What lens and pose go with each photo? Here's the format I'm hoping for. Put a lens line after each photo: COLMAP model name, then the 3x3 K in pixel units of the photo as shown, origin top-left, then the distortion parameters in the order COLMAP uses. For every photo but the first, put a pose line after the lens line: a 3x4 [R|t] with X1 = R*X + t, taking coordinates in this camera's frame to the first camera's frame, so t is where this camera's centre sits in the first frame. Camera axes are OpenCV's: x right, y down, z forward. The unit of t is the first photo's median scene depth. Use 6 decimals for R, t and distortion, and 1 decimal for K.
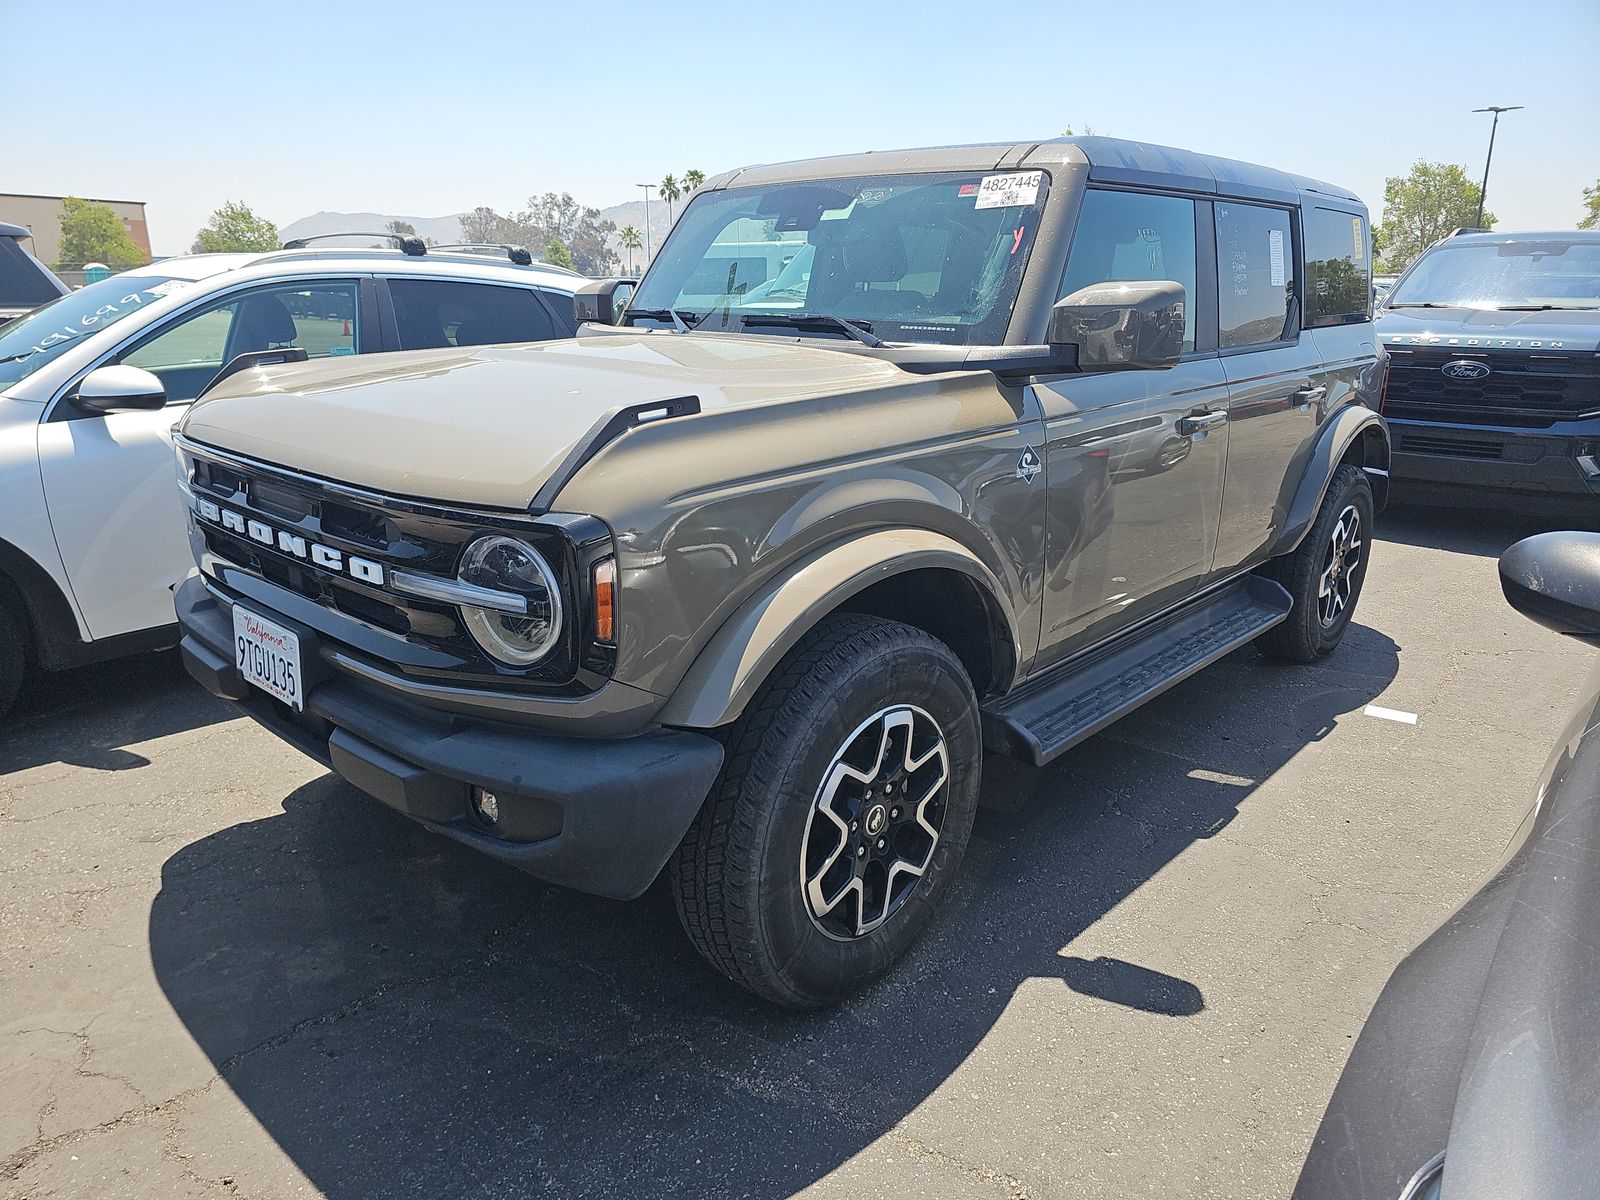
lens RADIAL K [[1076.6, 0, 784.1], [0, 1076.6, 599.1], [0, 0, 1]] dist [0.022569, -0.023873]
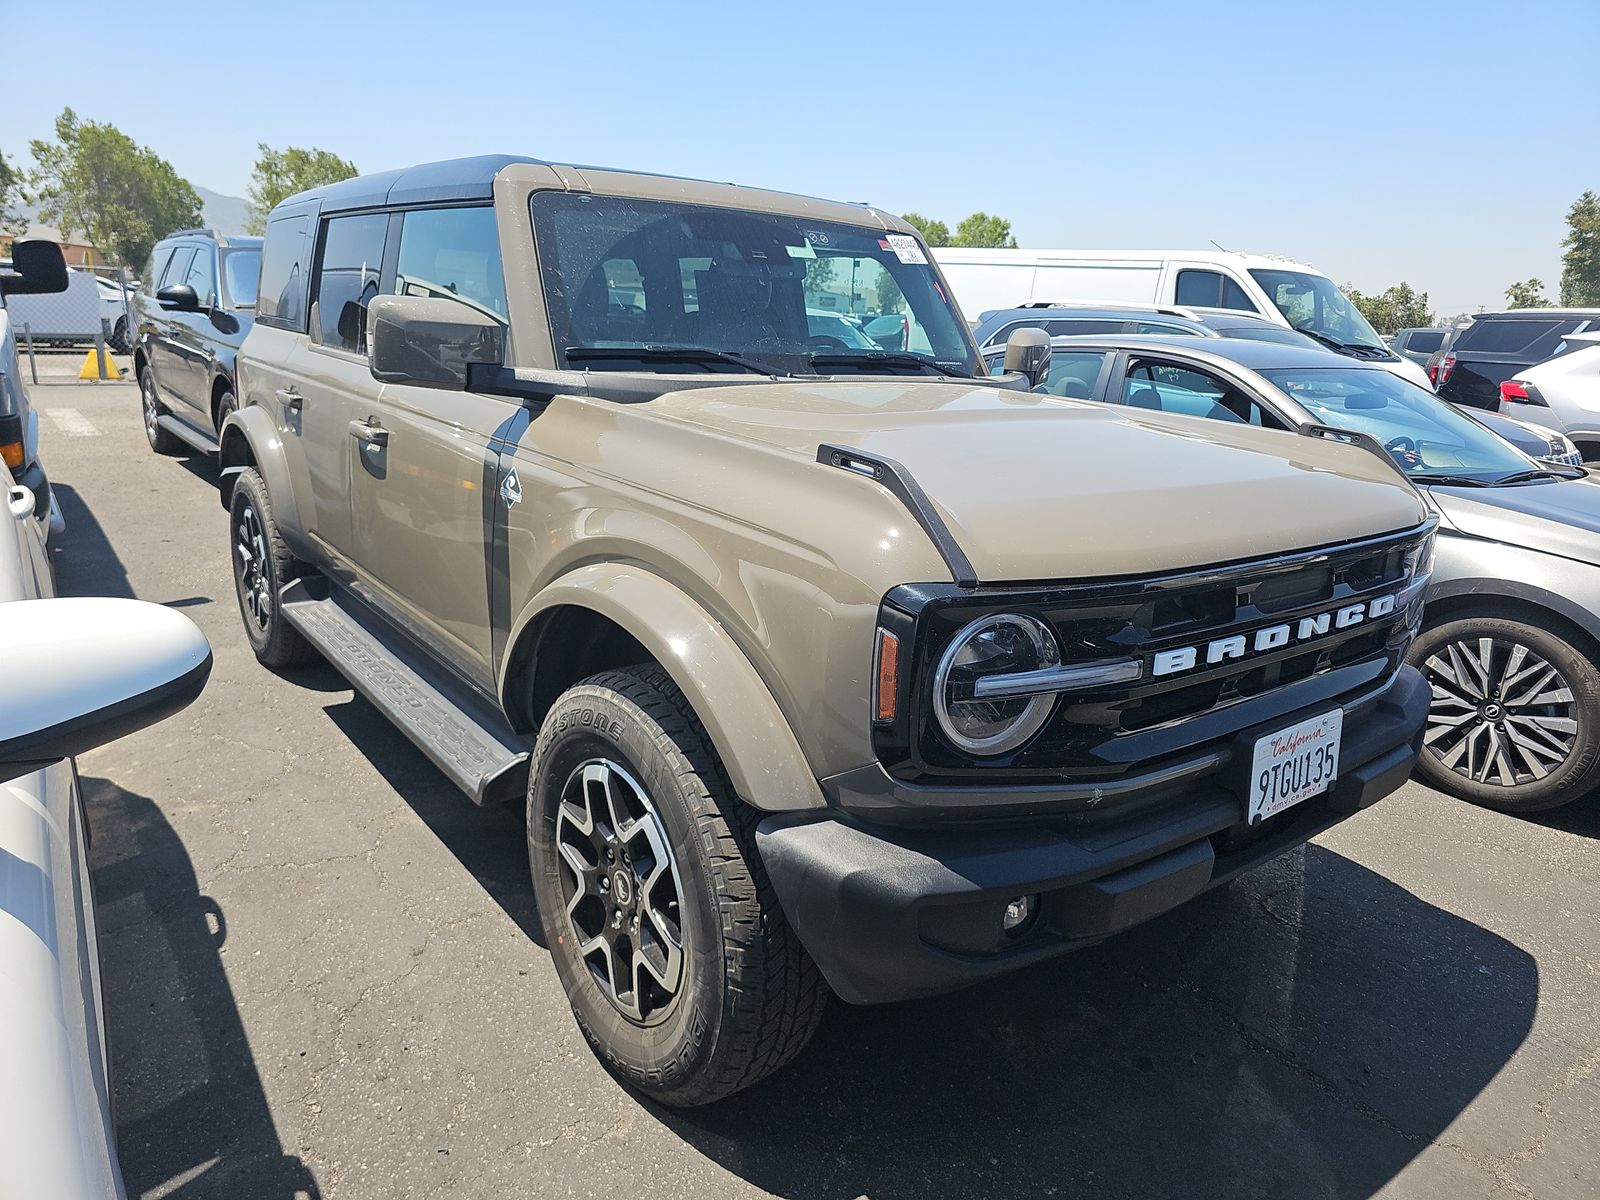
lens RADIAL K [[1076.6, 0, 804.8], [0, 1076.6, 570.2], [0, 0, 1]] dist [0.022569, -0.023873]
pose [[0.152470, -0.225887, 0.962148, -1.182996], [0.230101, 0.954890, 0.187719, -0.314227], [-0.961148, 0.192770, 0.197569, 1.029130]]
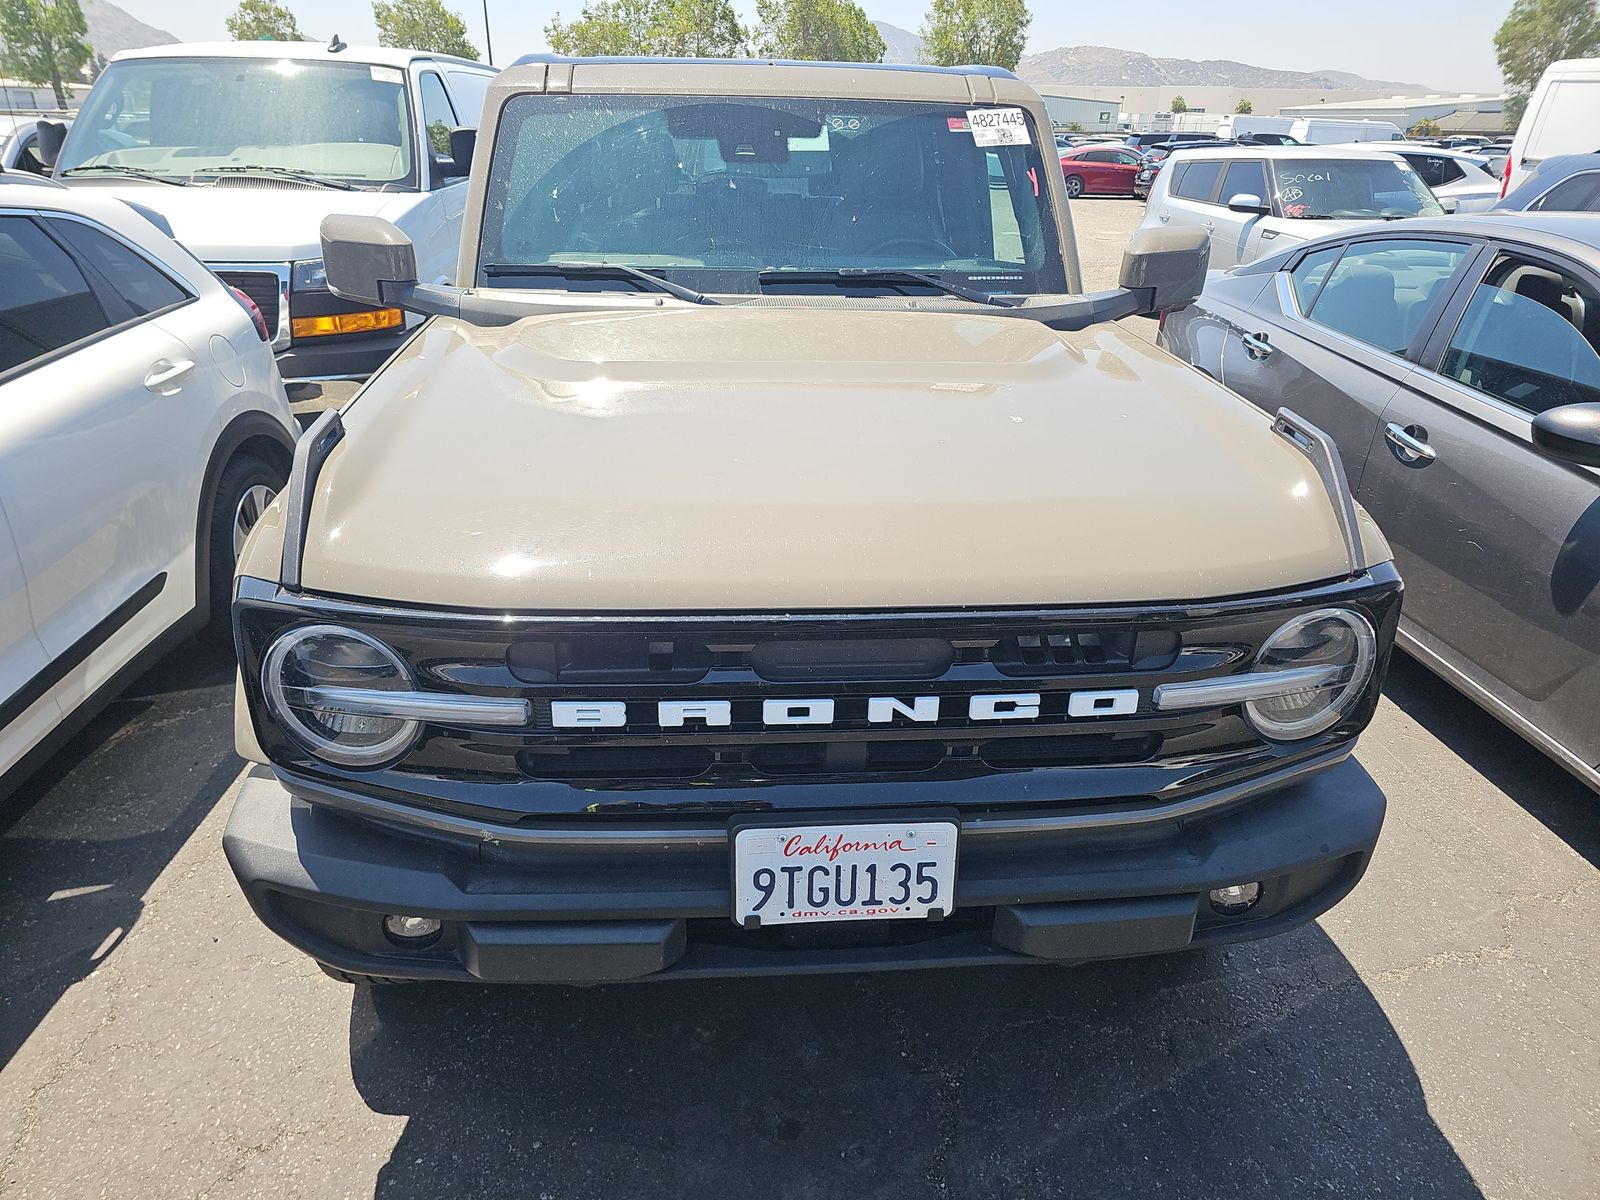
lens RADIAL K [[1076.6, 0, 799.4], [0, 1076.6, 606.3], [0, 0, 1]] dist [0.022569, -0.023873]
pose [[0.672163, -0.297344, 0.678073, -0.793947], [0.195106, 0.954580, 0.225190, -0.237759], [-0.714234, -0.019068, 0.699647, 0.465586]]
